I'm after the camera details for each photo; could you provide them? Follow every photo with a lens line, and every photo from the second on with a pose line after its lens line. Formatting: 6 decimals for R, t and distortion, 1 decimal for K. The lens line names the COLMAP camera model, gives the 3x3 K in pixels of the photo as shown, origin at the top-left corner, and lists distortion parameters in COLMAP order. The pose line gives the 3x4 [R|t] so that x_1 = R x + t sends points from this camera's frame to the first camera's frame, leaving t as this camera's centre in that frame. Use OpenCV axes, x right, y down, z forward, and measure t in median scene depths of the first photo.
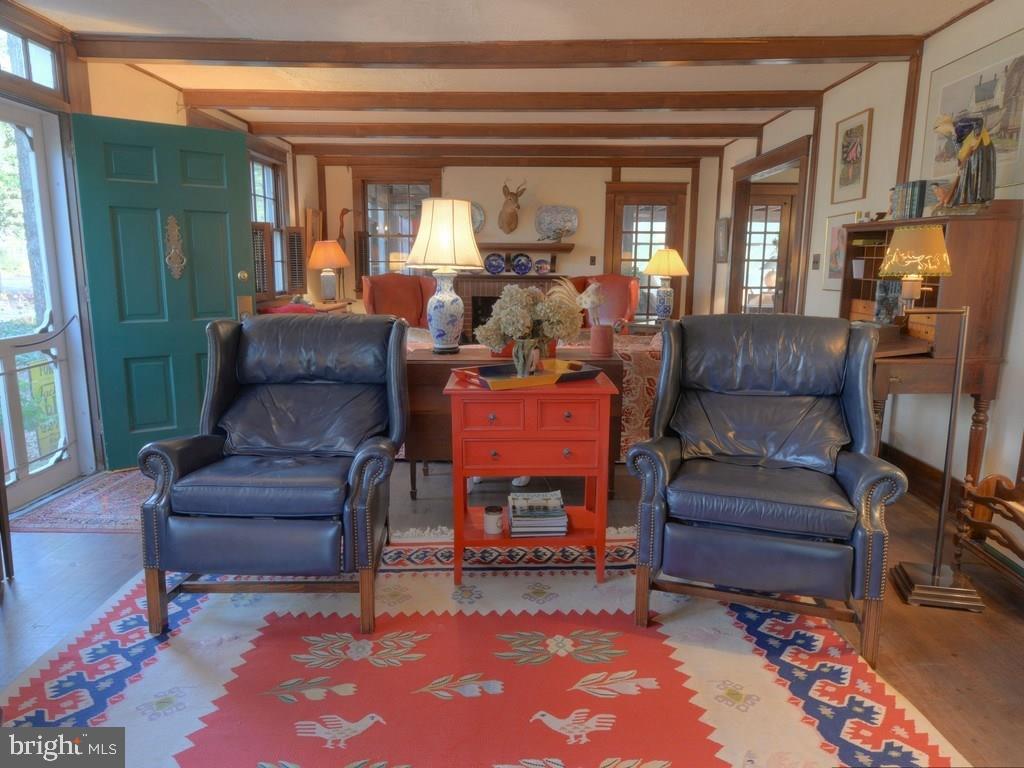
lens RADIAL K [[667.8, 0, 511.1], [0, 667.8, 377.3], [0, 0, 1]] dist [-0.007721, -0.002417]
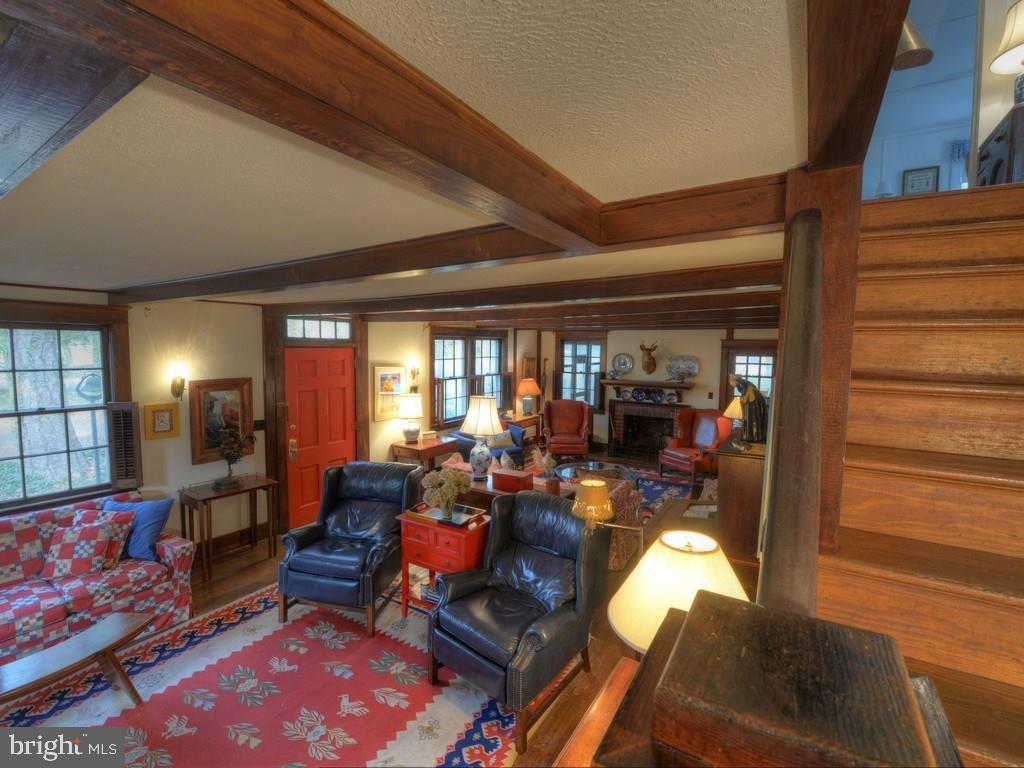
lens RADIAL K [[463.8, 0, 510.2], [0, 463.8, 383.8], [0, 0, 1]] dist [-0.025502, -0.000185]
pose [[0.841744, 0.047694, -0.537767, 0.673879], [-0.095406, 0.993554, -0.061217, -0.243359], [0.531381, 0.102835, 0.840868, -0.025156]]
